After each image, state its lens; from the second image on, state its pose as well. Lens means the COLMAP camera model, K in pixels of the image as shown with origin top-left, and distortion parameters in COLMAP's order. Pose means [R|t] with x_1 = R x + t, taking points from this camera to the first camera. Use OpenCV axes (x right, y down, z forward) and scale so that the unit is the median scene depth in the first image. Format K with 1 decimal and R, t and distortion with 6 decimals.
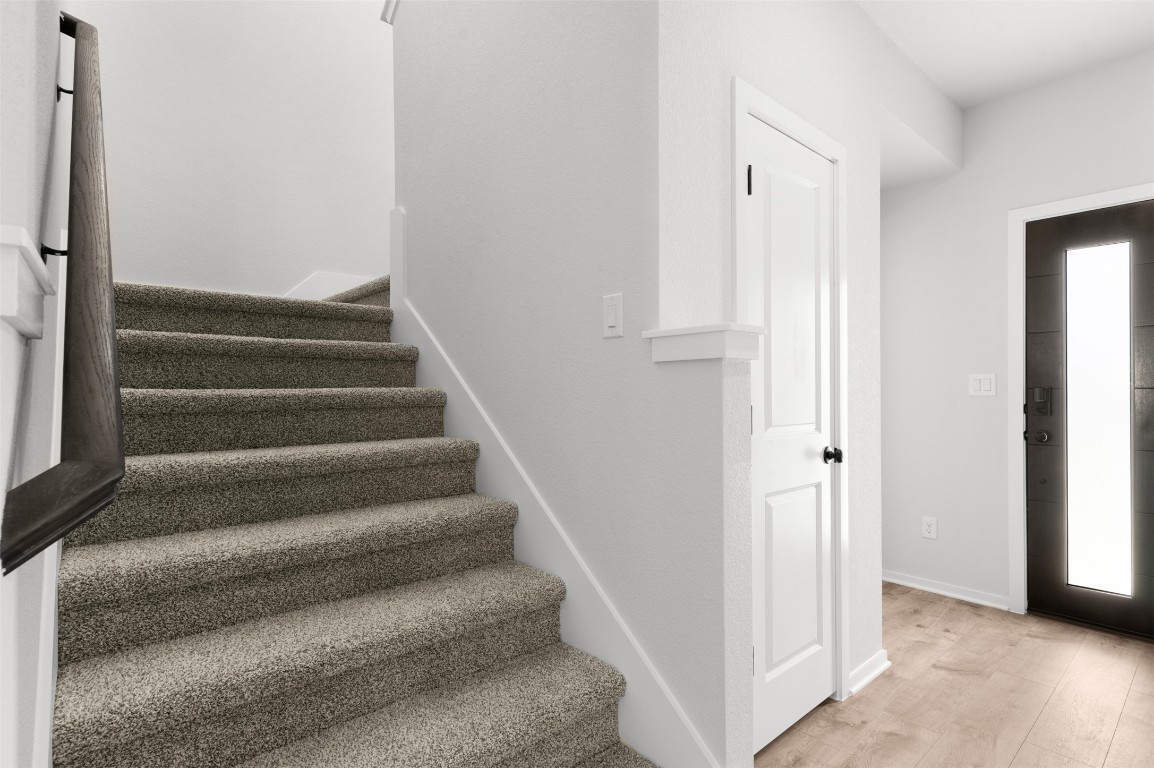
lens RADIAL K [[553.1, 0, 577.8], [0, 553.1, 387.6], [0, 0, 1]] dist [-0.000185, 0.000697]
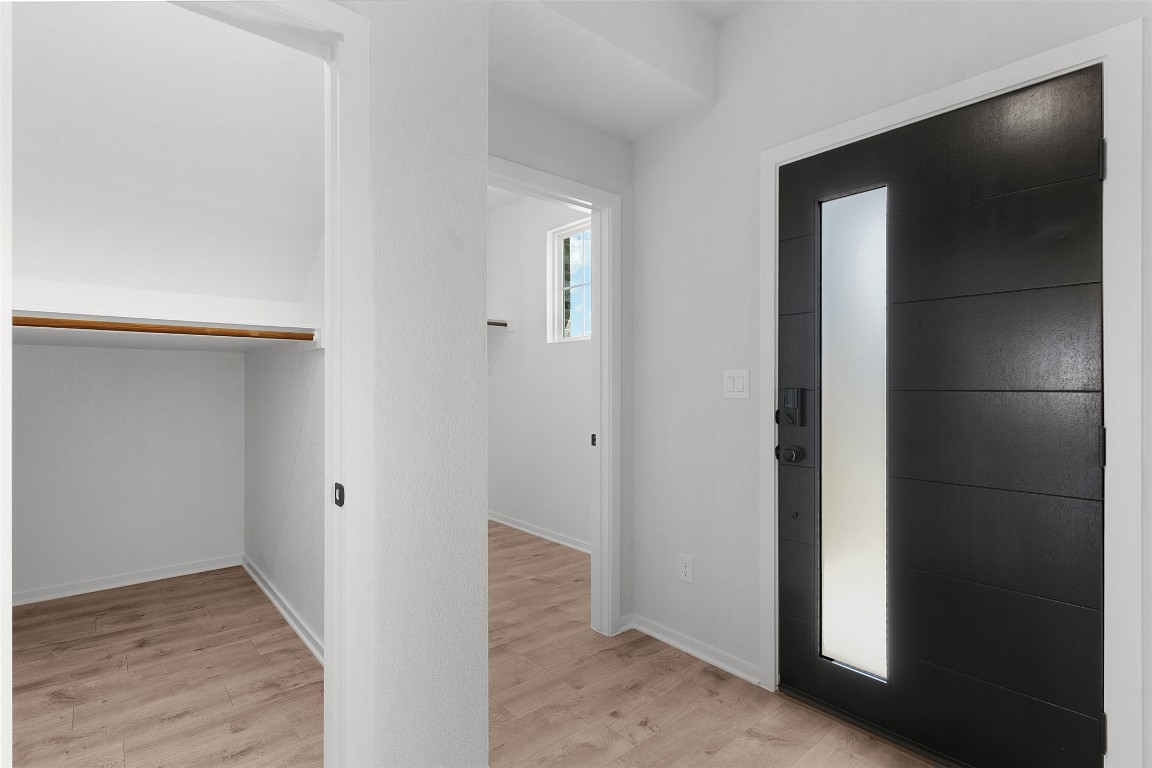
lens RADIAL K [[552.2, 0, 575.4], [0, 552.2, 381.2], [0, 0, 1]] dist [-0.000185, 0.000697]
pose [[0.999922, 0.006029, 0.010901, 0.528164], [-0.006037, 0.999982, 0.000680, -0.008854], [-0.010897, -0.000746, 0.999940, 0.257559]]
